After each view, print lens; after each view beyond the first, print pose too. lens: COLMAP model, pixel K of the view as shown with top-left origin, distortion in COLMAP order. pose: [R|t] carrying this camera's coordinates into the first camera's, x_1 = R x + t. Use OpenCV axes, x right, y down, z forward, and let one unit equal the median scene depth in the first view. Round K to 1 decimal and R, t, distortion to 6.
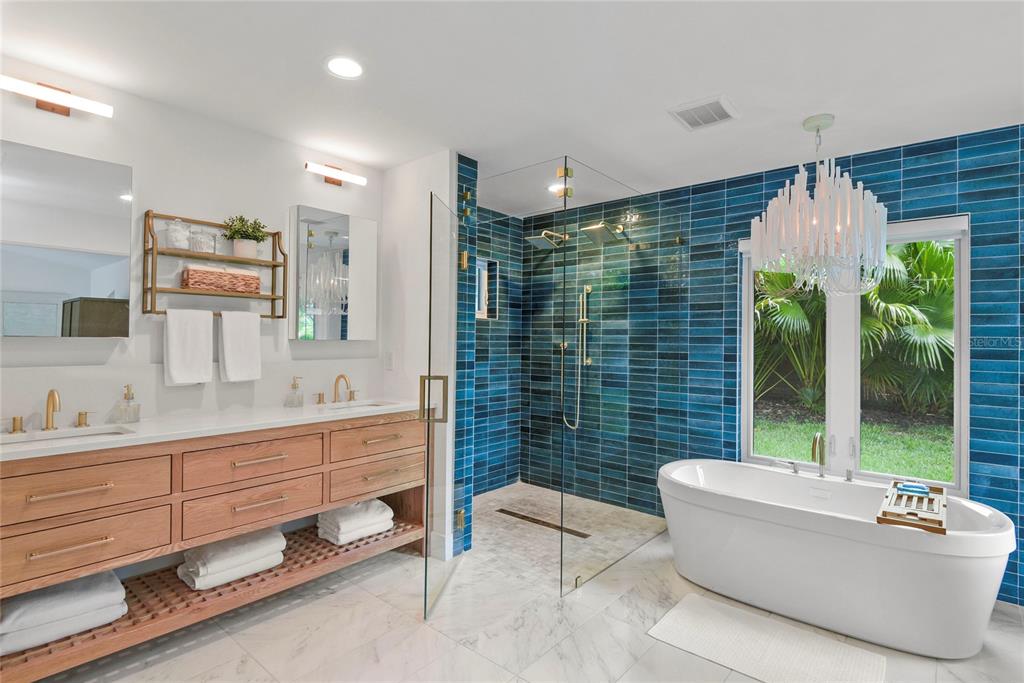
lens RADIAL K [[553.9, 0, 511.4], [0, 553.9, 339.5], [0, 0, 1]] dist [0.031793, -0.001989]
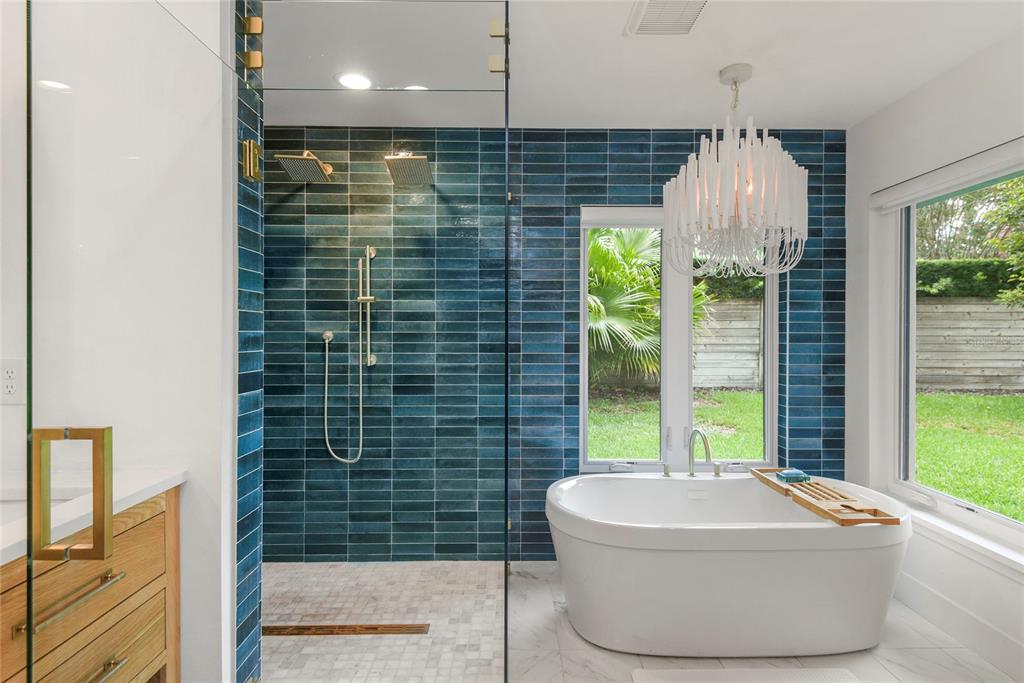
lens RADIAL K [[553.9, 0, 513.0], [0, 553.9, 336.6], [0, 0, 1]] dist [0.031793, -0.001989]
pose [[0.734366, -0.016582, 0.678551, -0.197890], [0.006303, 0.999825, 0.017612, 0.000872], [-0.678724, -0.008657, 0.734342, 0.392024]]
